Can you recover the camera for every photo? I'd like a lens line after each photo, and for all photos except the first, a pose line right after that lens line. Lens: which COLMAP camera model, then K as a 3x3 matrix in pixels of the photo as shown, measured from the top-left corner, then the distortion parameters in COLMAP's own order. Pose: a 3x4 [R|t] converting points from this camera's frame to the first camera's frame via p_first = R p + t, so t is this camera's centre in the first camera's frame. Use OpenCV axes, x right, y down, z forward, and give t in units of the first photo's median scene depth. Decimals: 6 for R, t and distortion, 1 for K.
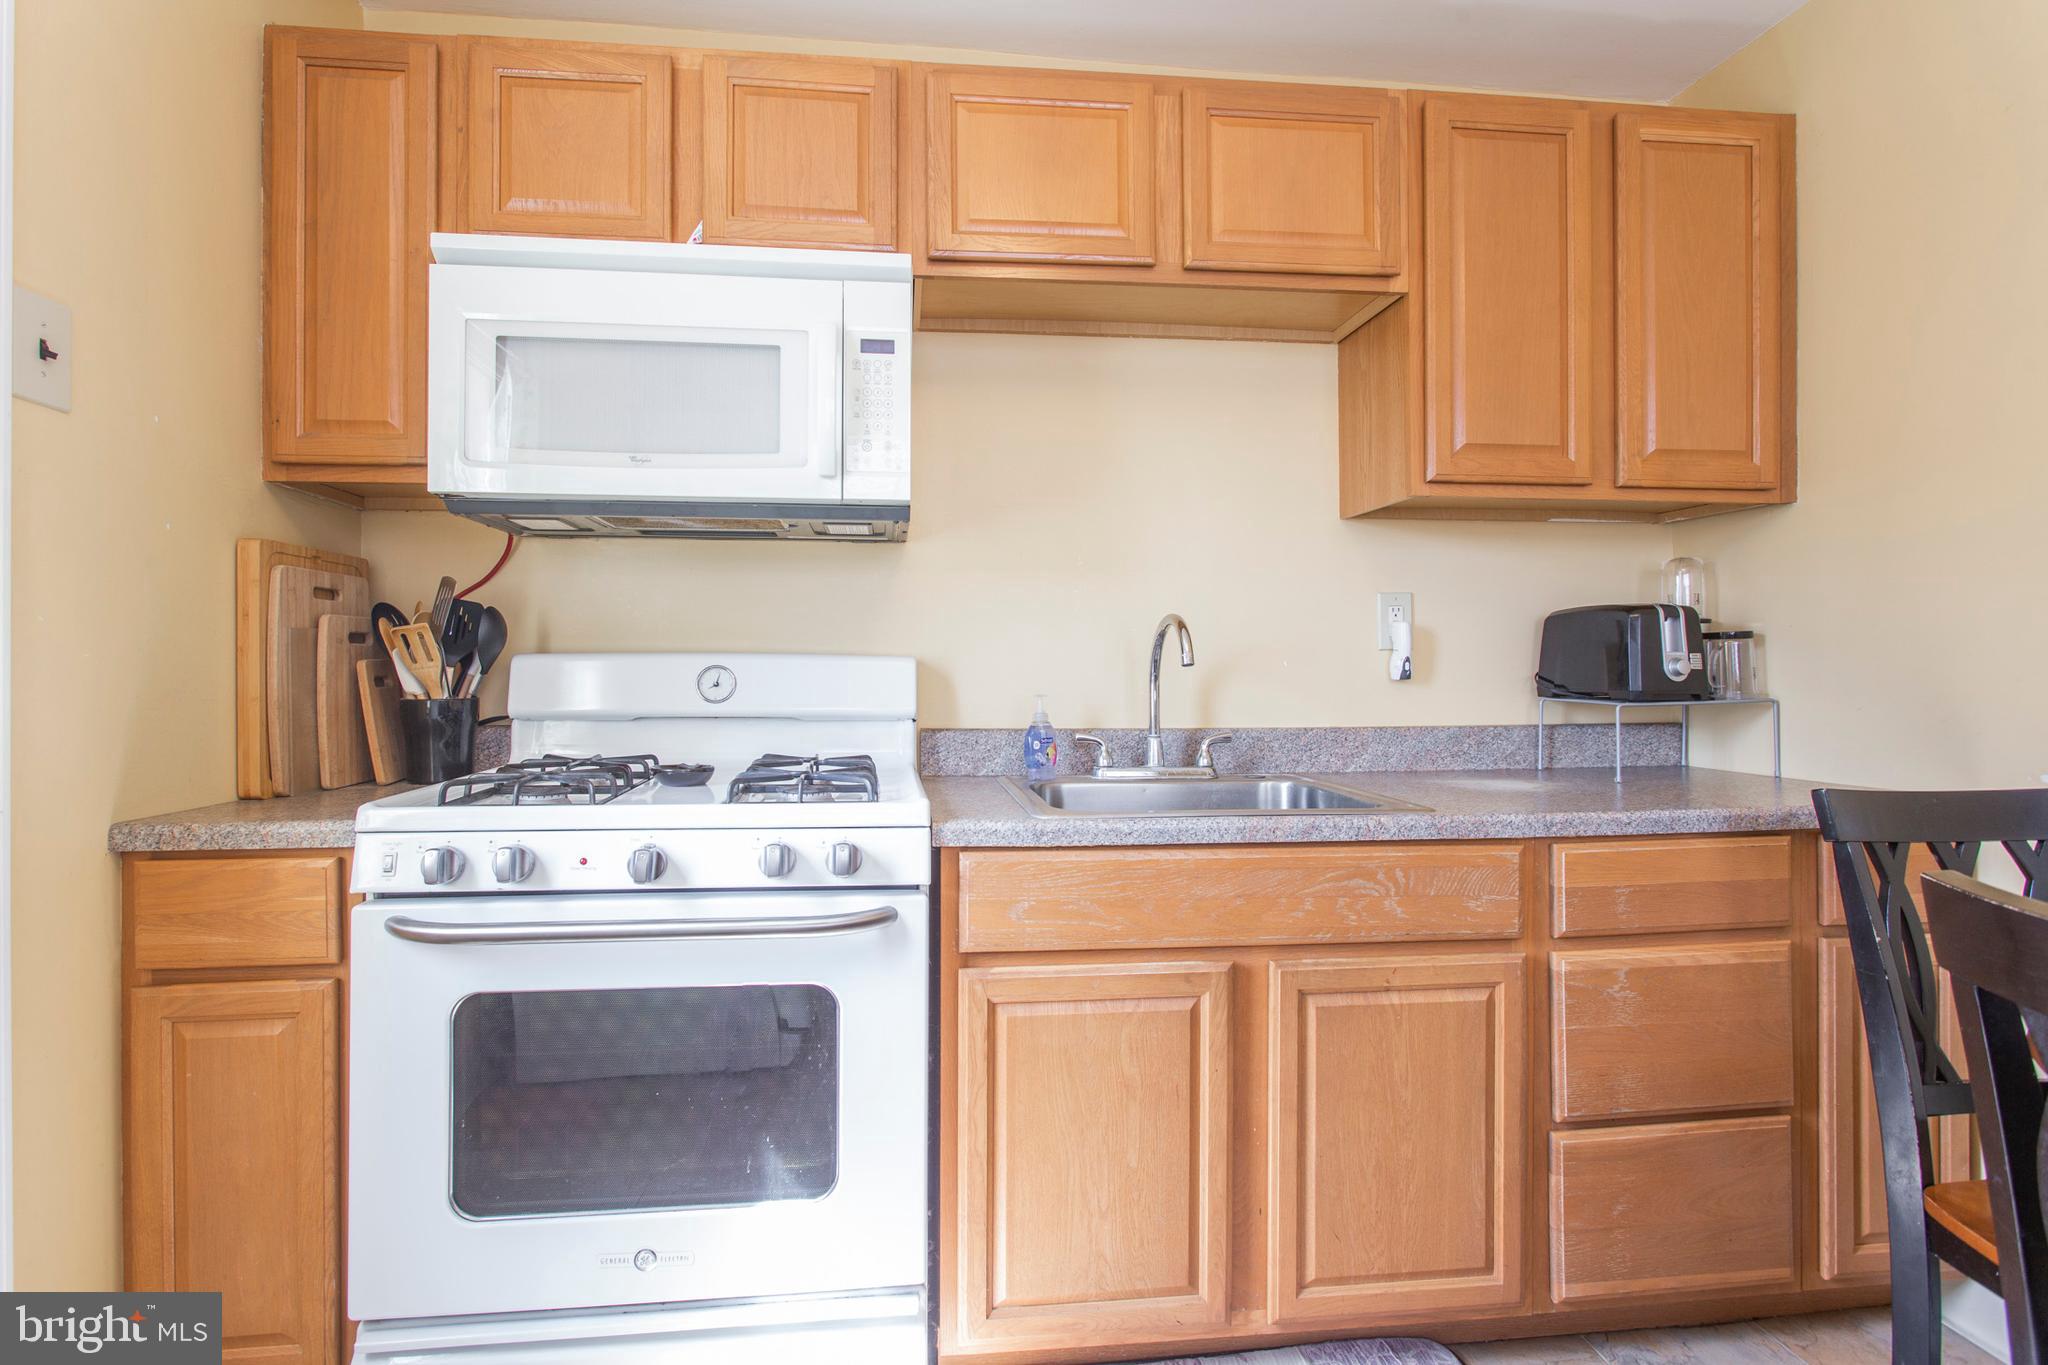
lens RADIAL K [[990.7, 0, 997.3], [0, 990.7, 660.2], [0, 0, 1]] dist [-0.019770, 0.006921]
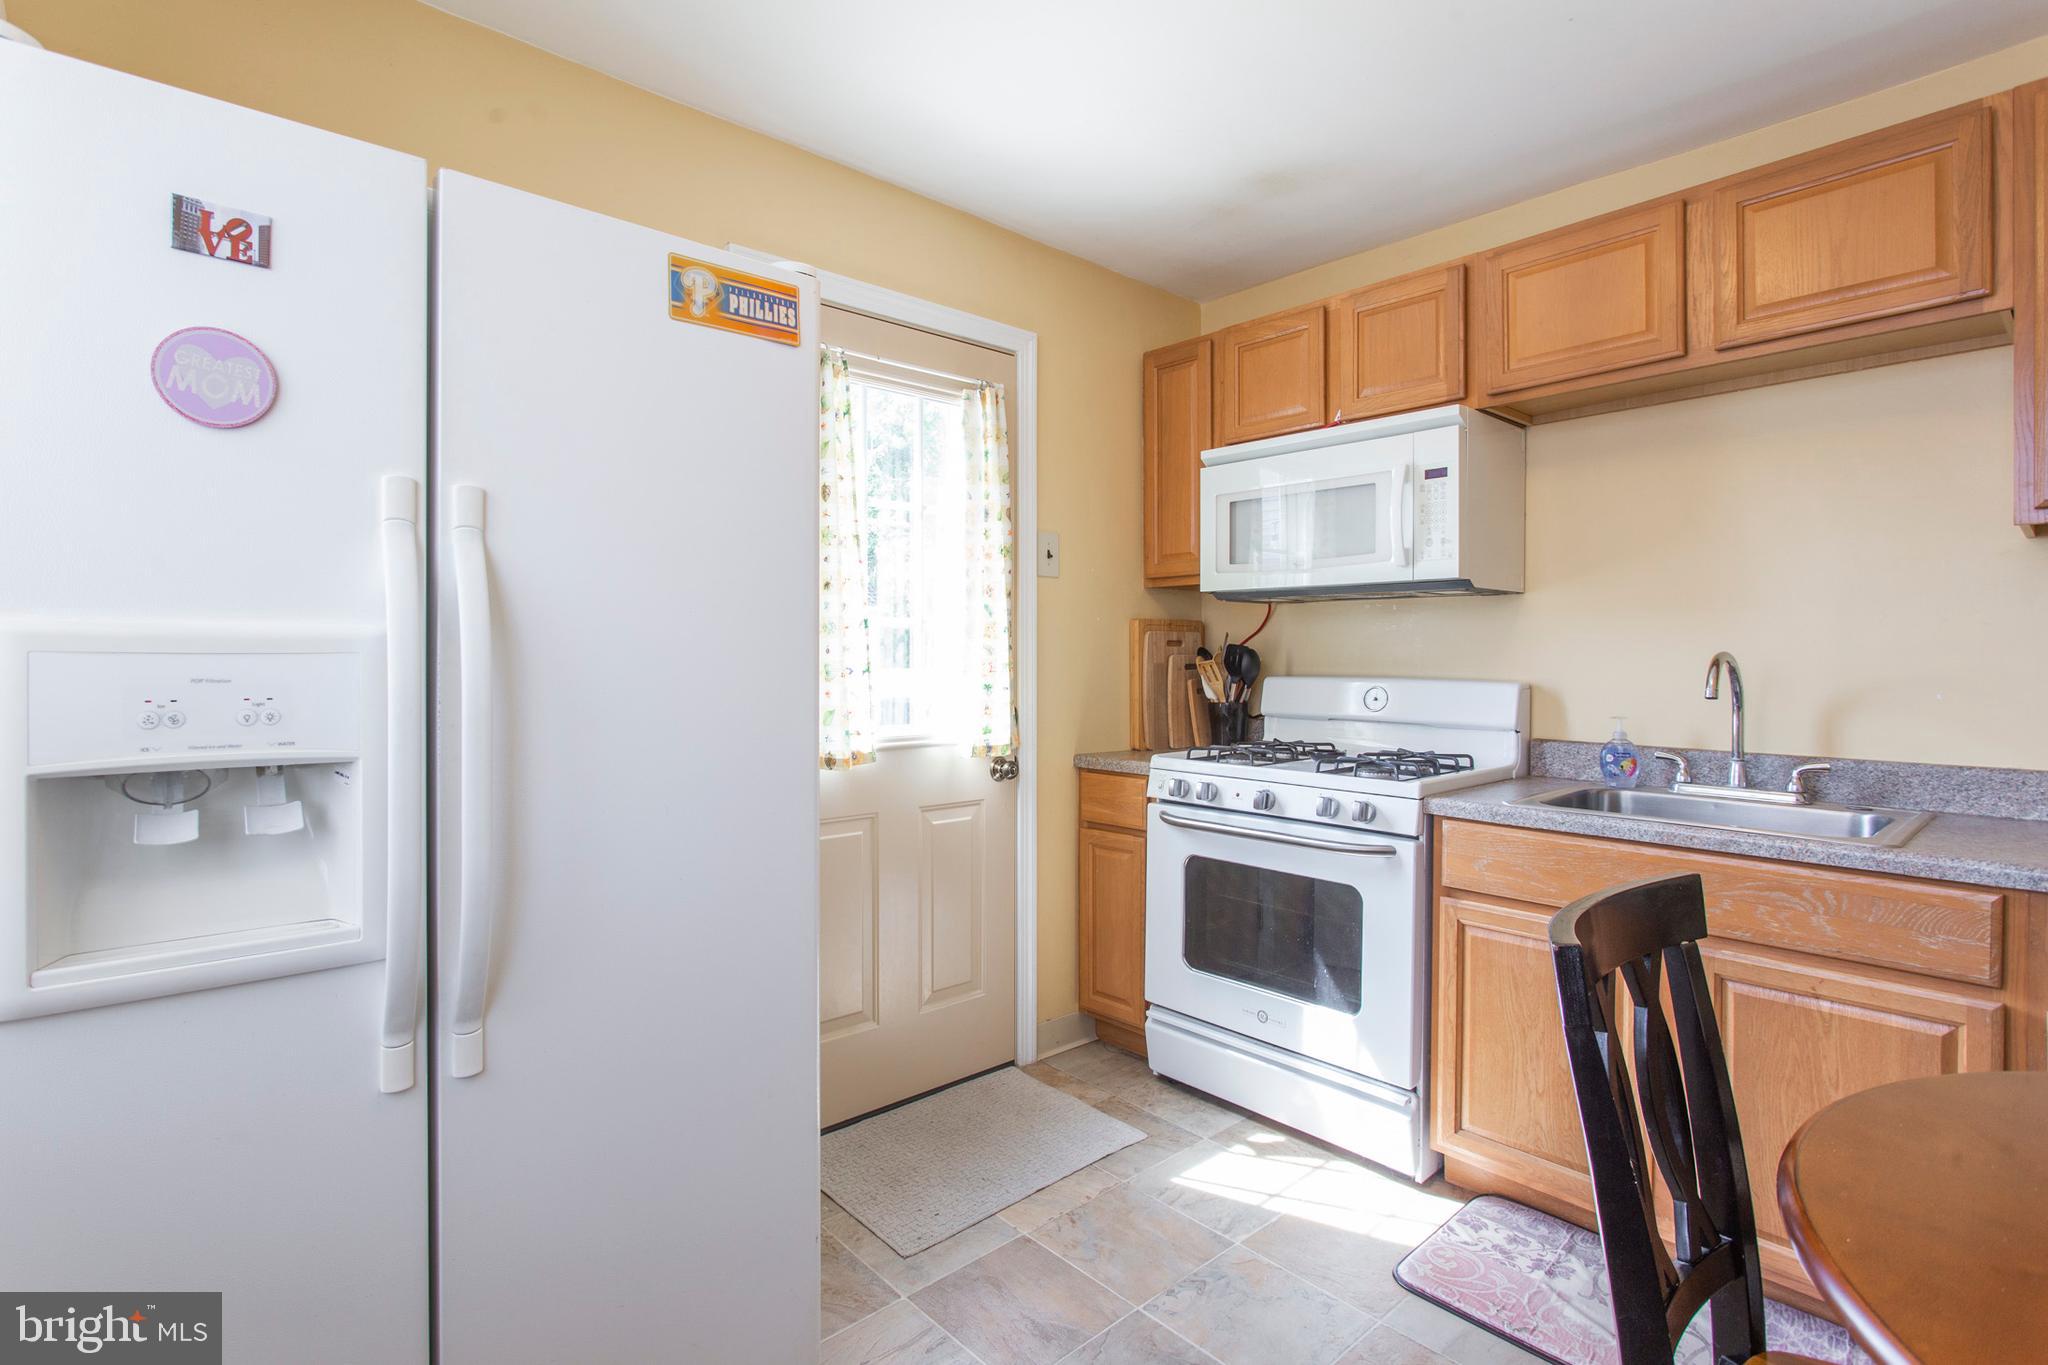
lens RADIAL K [[967.6, 0, 1001.8], [0, 967.6, 659.5], [0, 0, 1]] dist [-0.015515, 0.006924]
pose [[0.573346, 0.002492, -0.819309, 0.673444], [0.004366, 0.999972, 0.006097, -0.053776], [0.819301, -0.007073, 0.573319, -0.340687]]
